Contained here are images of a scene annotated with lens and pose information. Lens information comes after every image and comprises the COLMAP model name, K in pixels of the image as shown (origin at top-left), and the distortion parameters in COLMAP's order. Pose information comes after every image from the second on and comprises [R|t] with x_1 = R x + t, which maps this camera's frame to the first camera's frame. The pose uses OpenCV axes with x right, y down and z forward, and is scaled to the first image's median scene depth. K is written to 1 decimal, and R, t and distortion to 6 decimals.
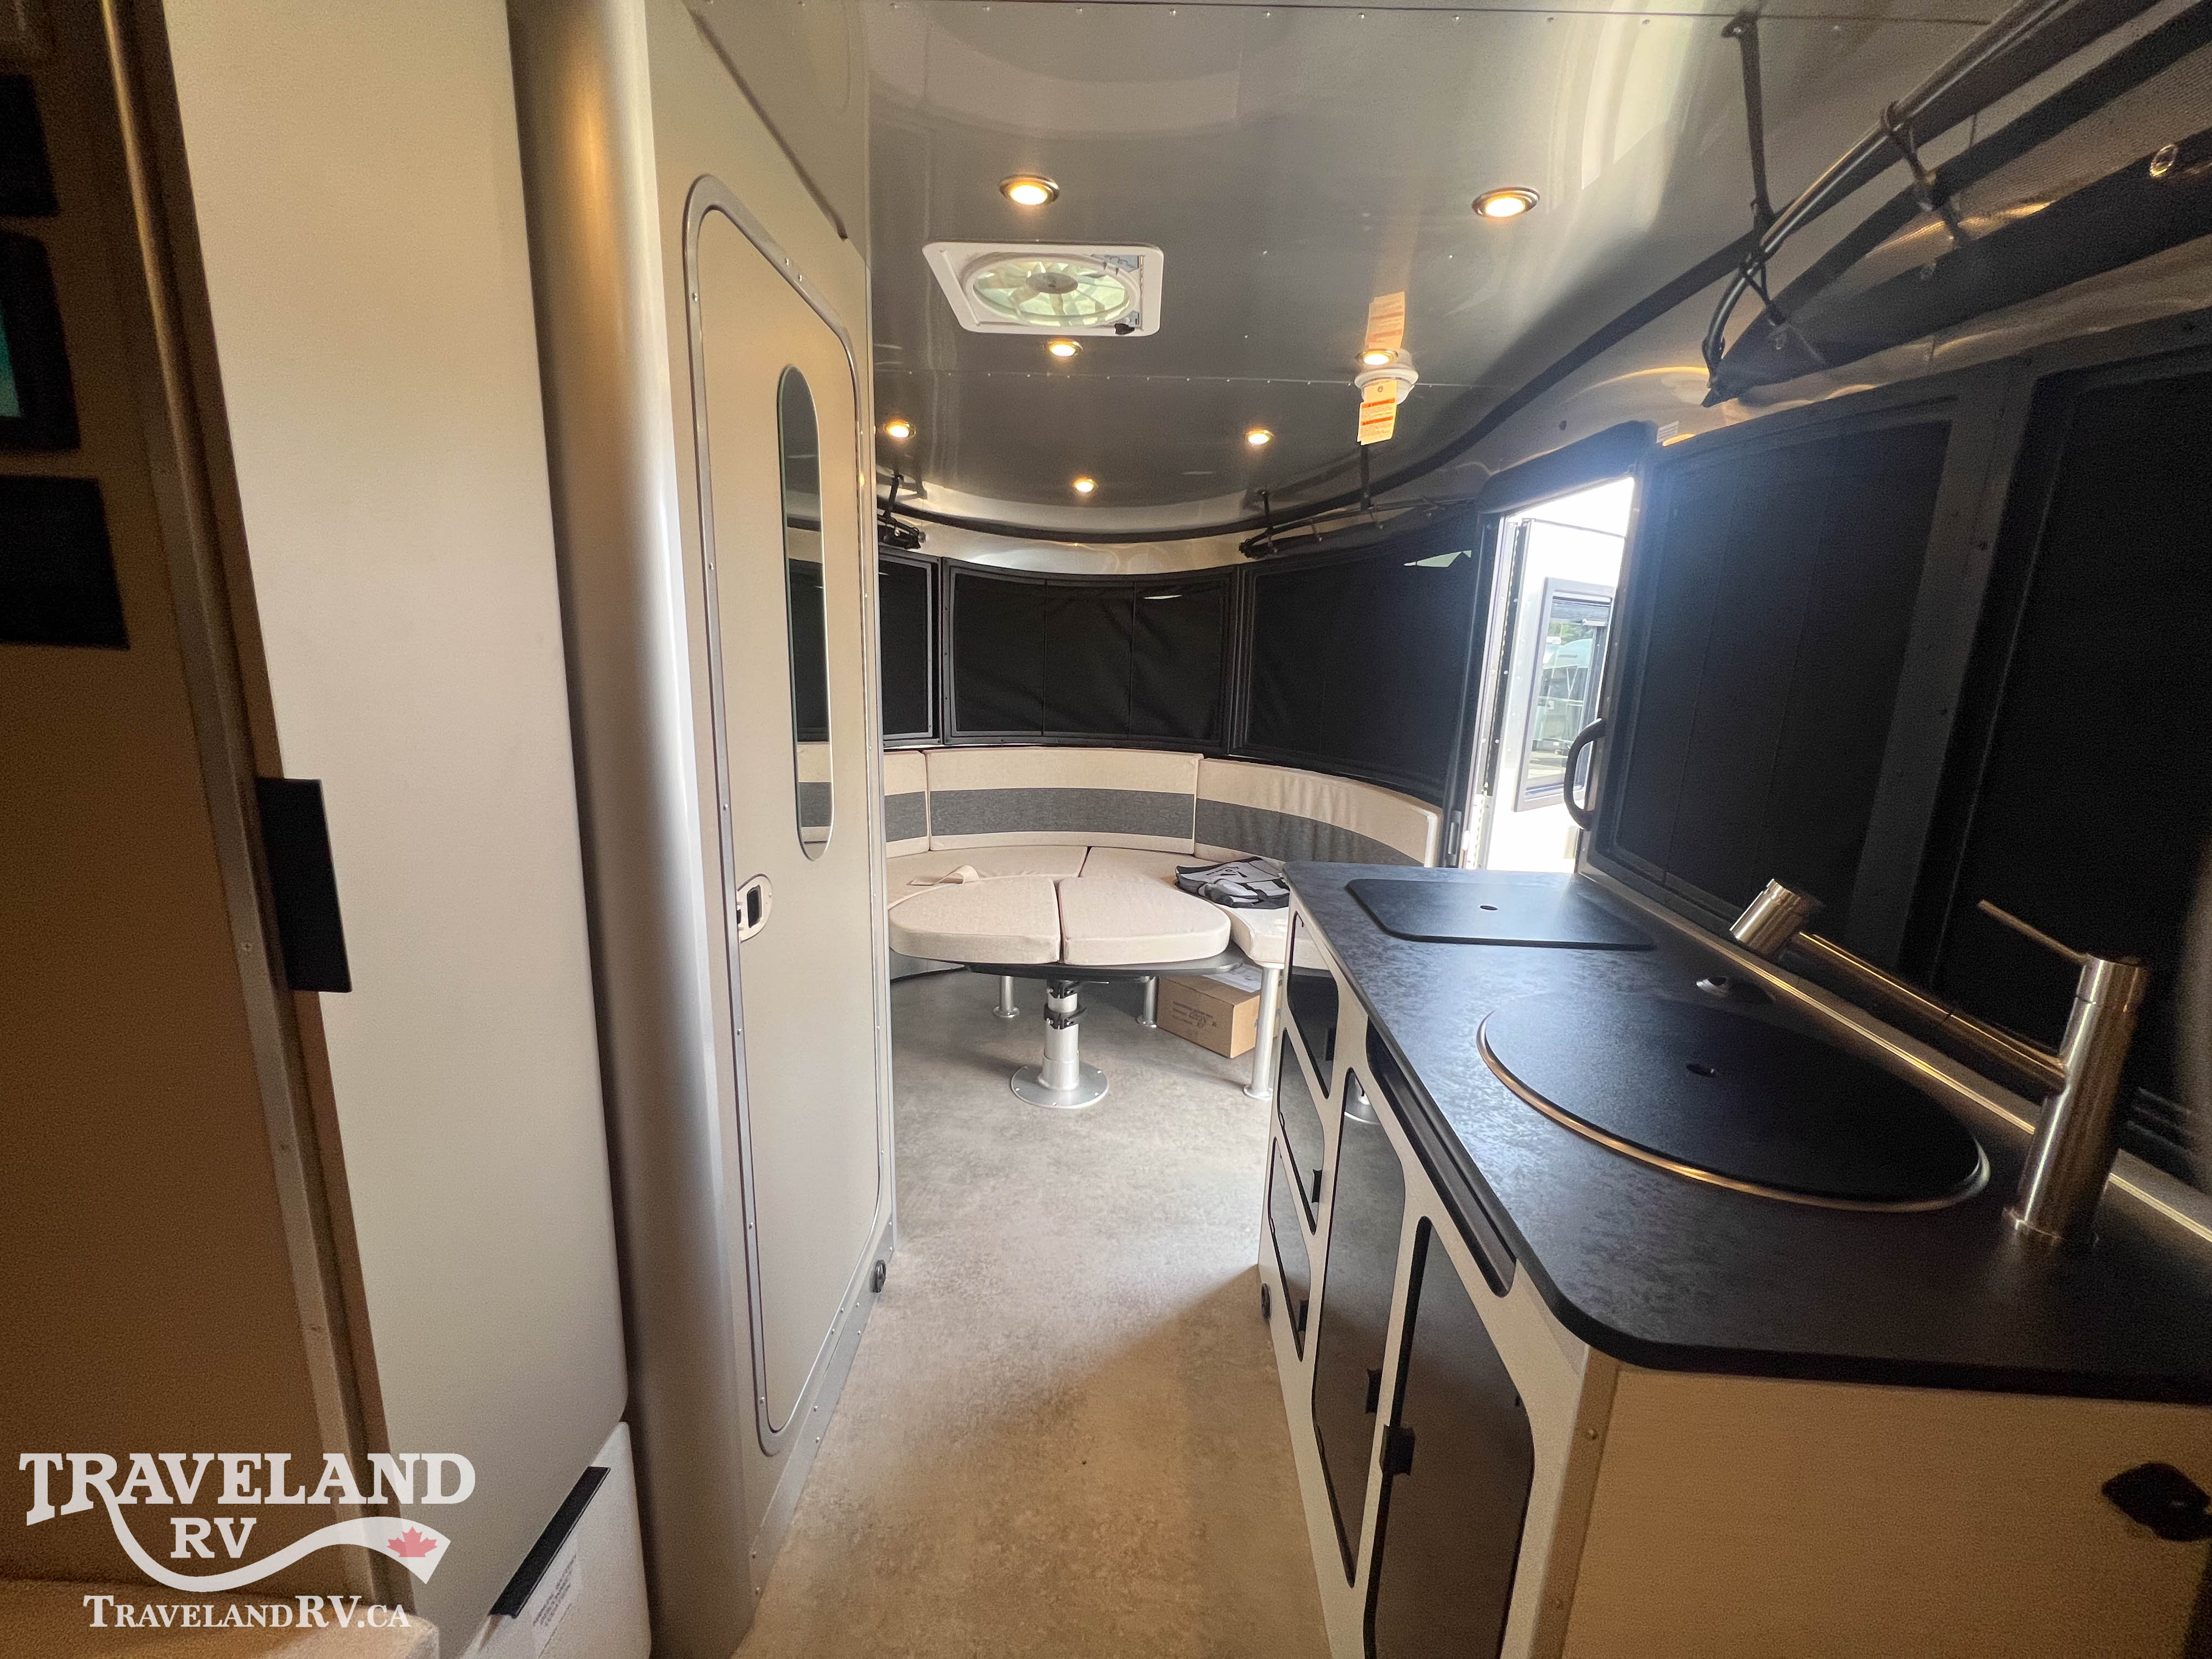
lens RADIAL K [[894.5, 0, 1099.0], [0, 894.5, 835.4], [0, 0, 1]] dist [-0.007510, 0.002419]
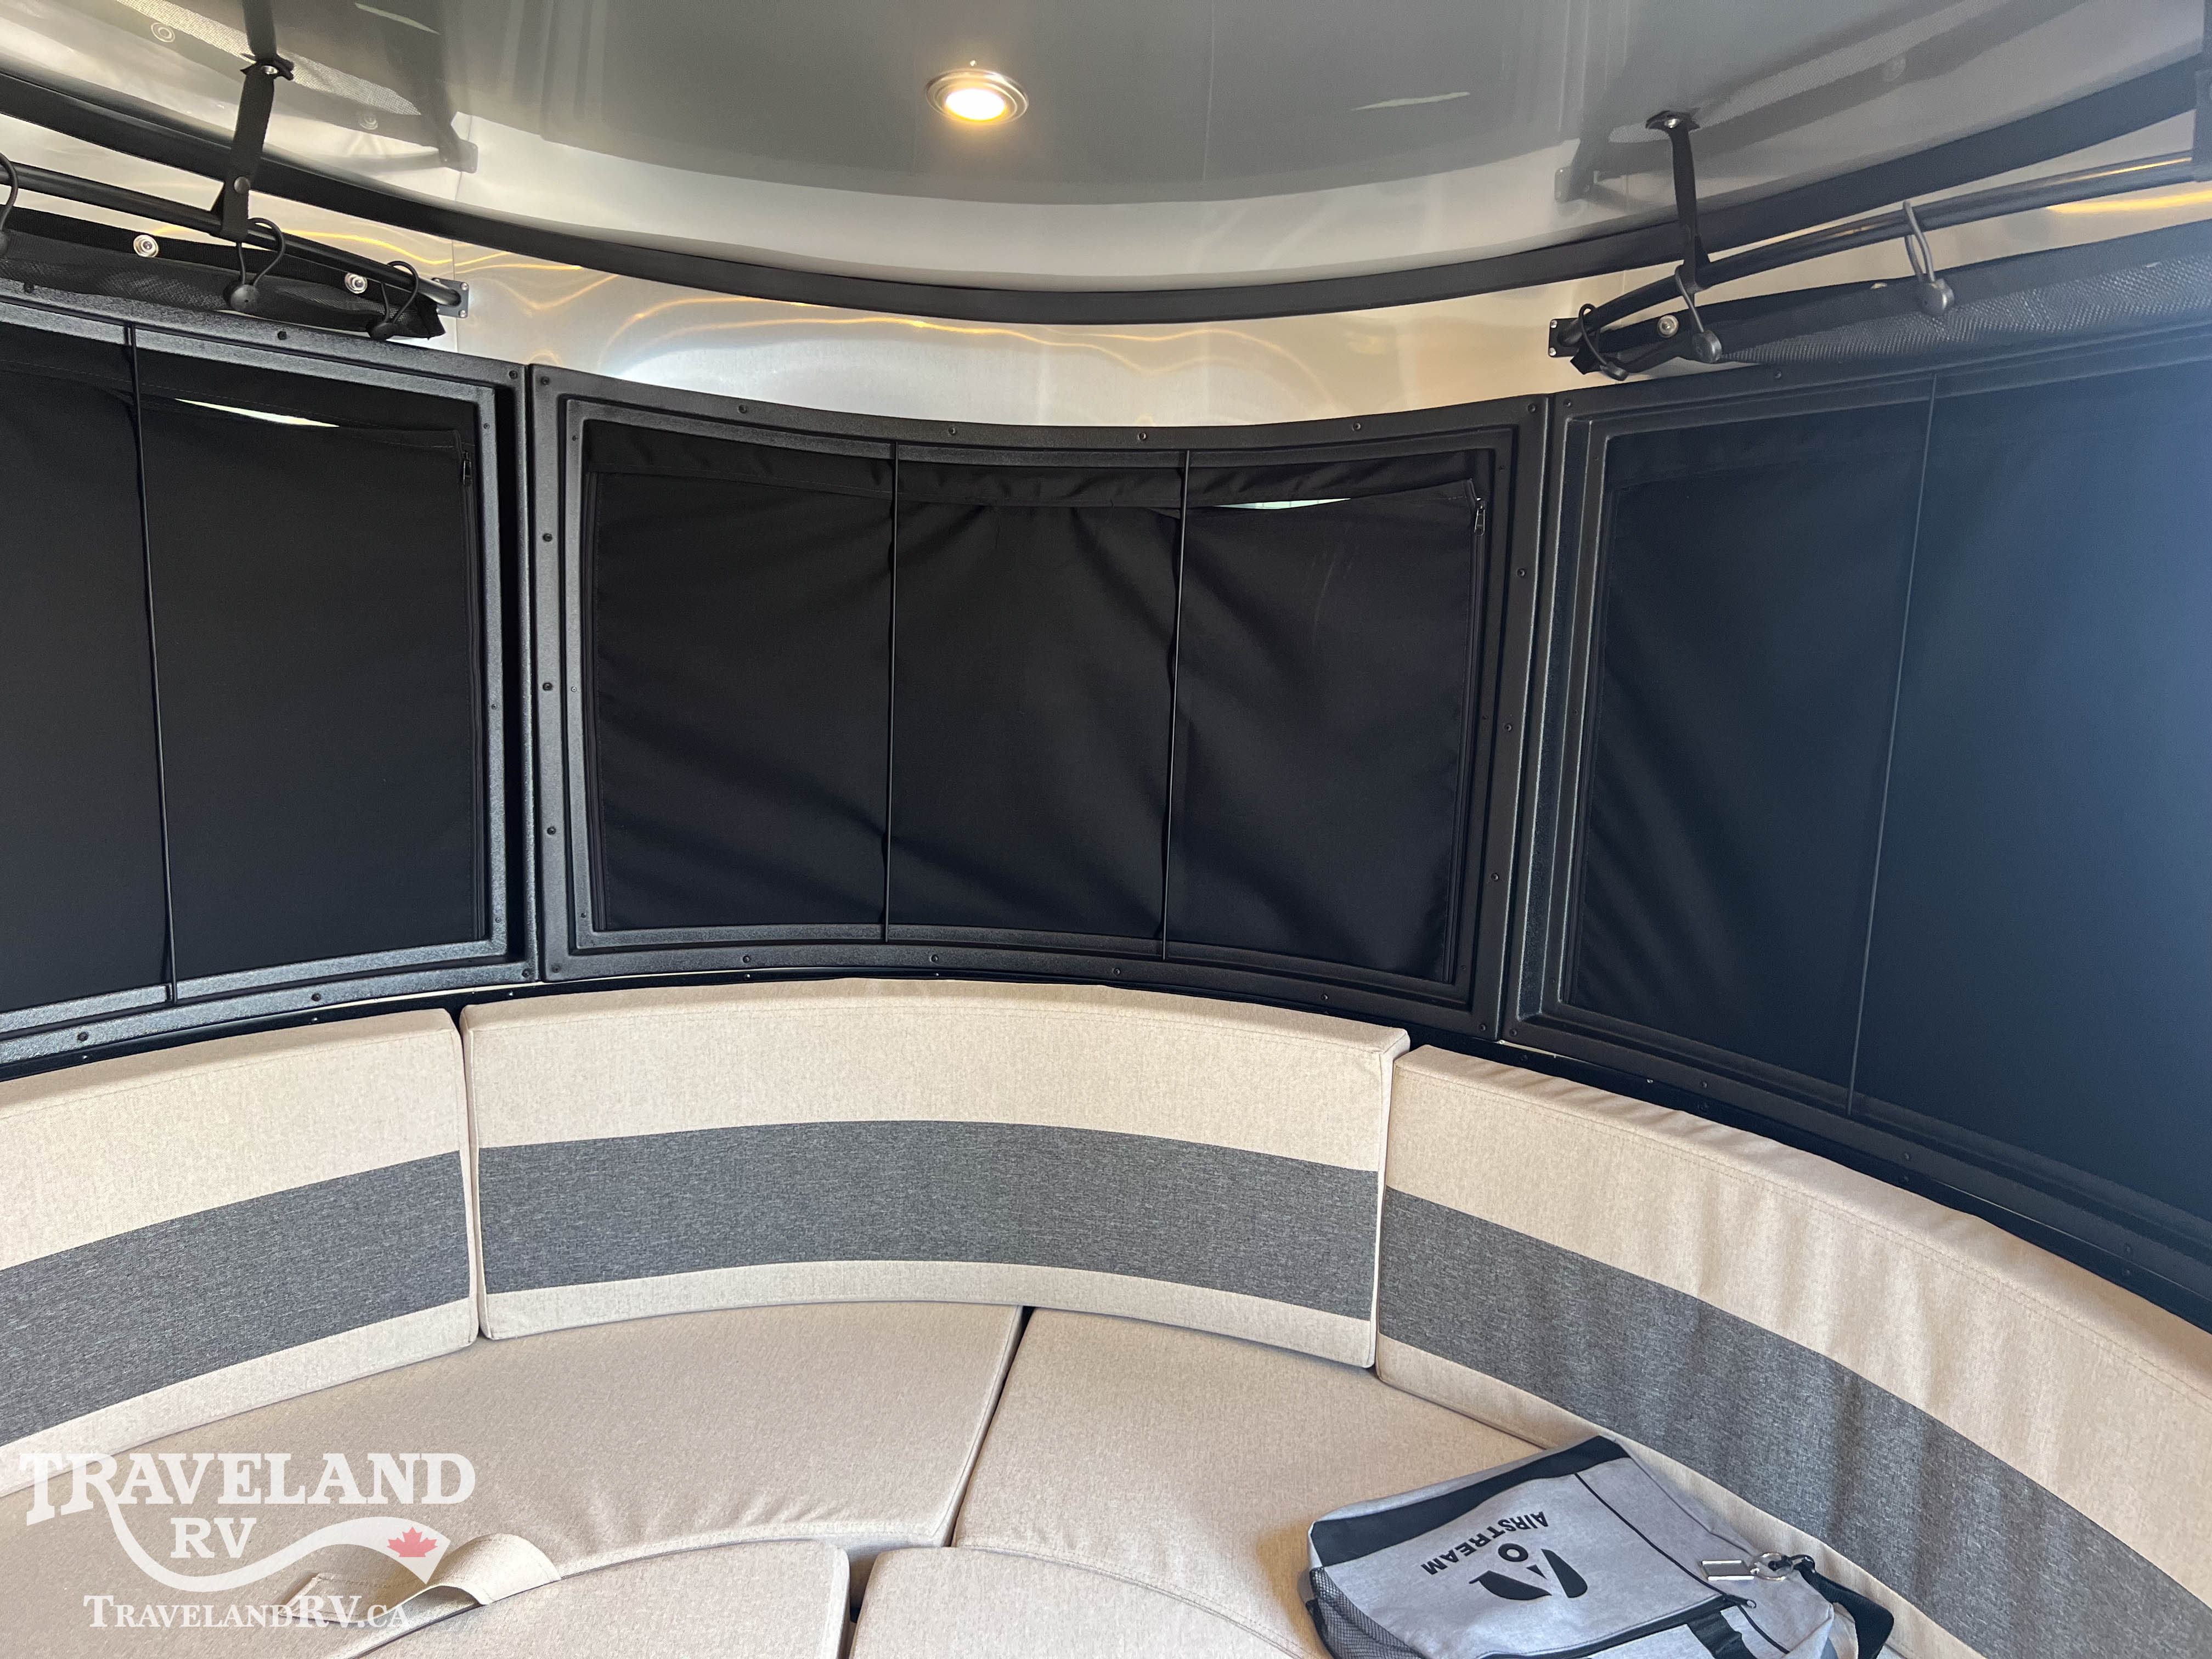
lens RADIAL K [[1675.7, 0, 1103.7], [0, 1675.7, 805.9], [0, 0, 1]] dist [0.049603, -0.063513]
pose [[0.998844, 0.015514, -0.045494, 0.042720], [-0.017504, 0.998893, -0.043669, -0.148836], [0.044766, 0.044415, 0.998010, 0.470202]]
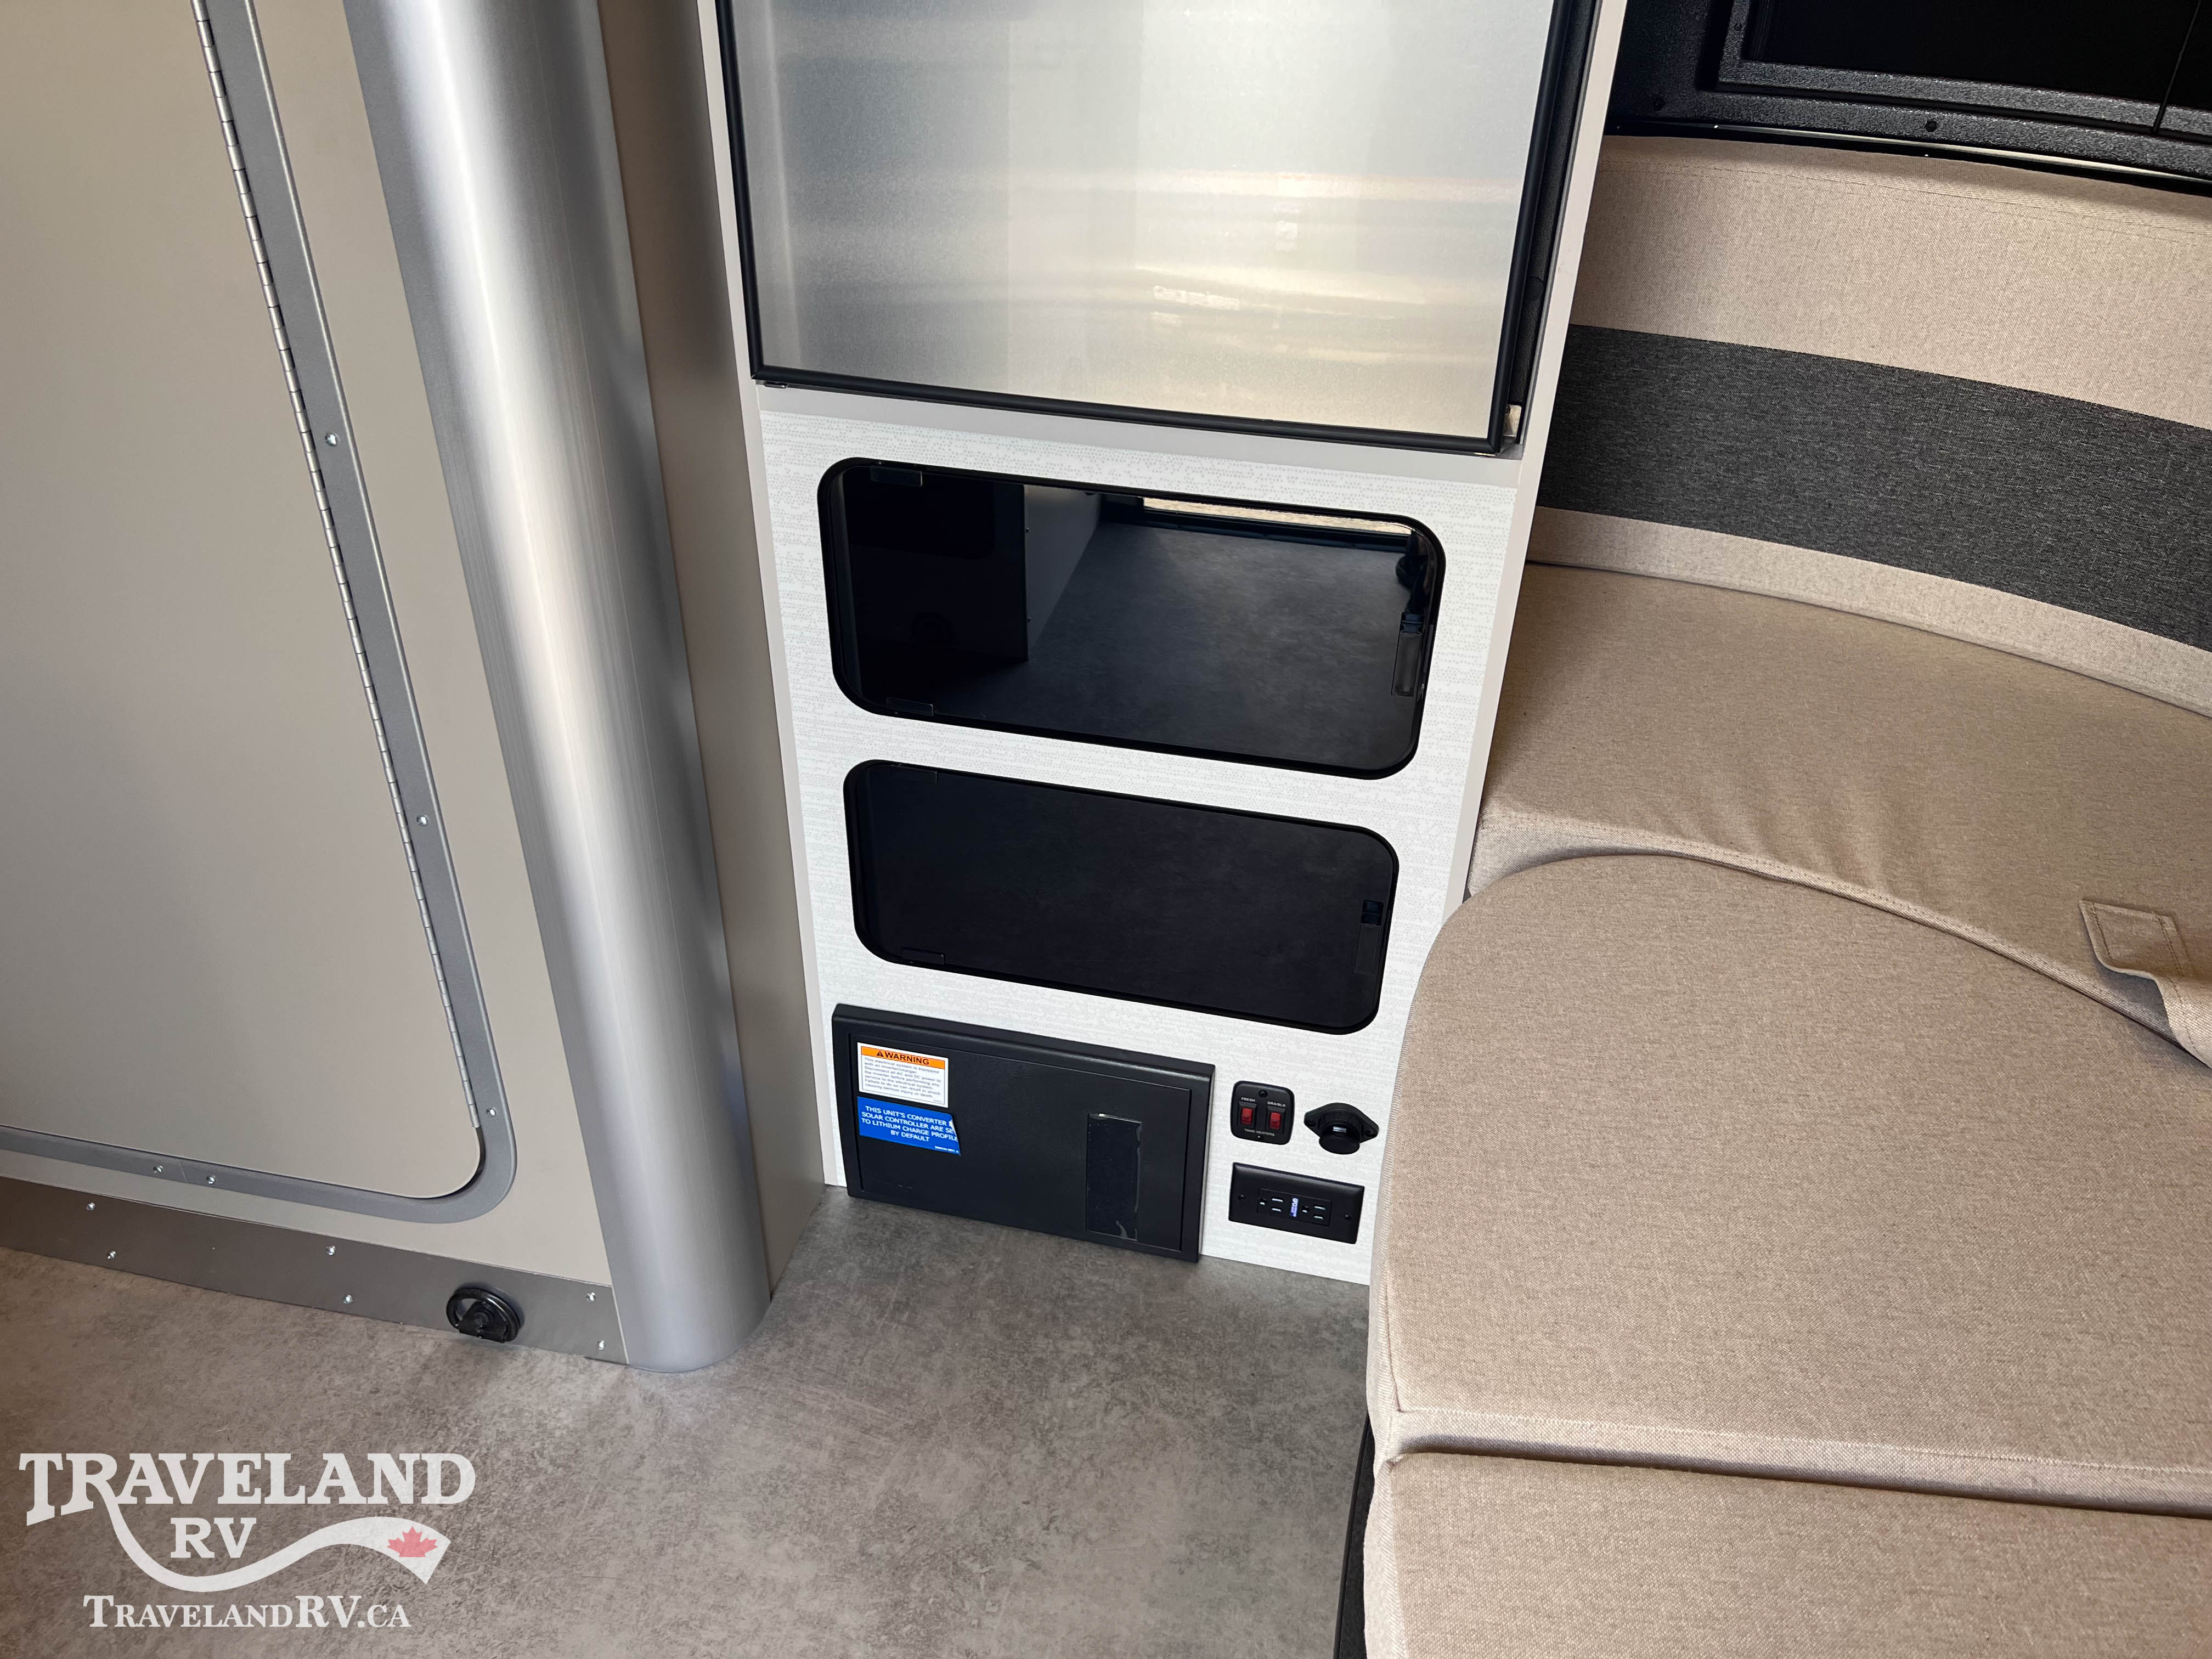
lens RADIAL K [[1675.7, 0, 1101.5], [0, 1675.7, 819.6], [0, 0, 1]] dist [0.049603, -0.063513]
pose [[-0.172790, 0.524726, -0.833550, 0.143371], [-0.240045, 0.798329, 0.552313, -0.117633], [0.955260, 0.295524, -0.011986, 0.714091]]
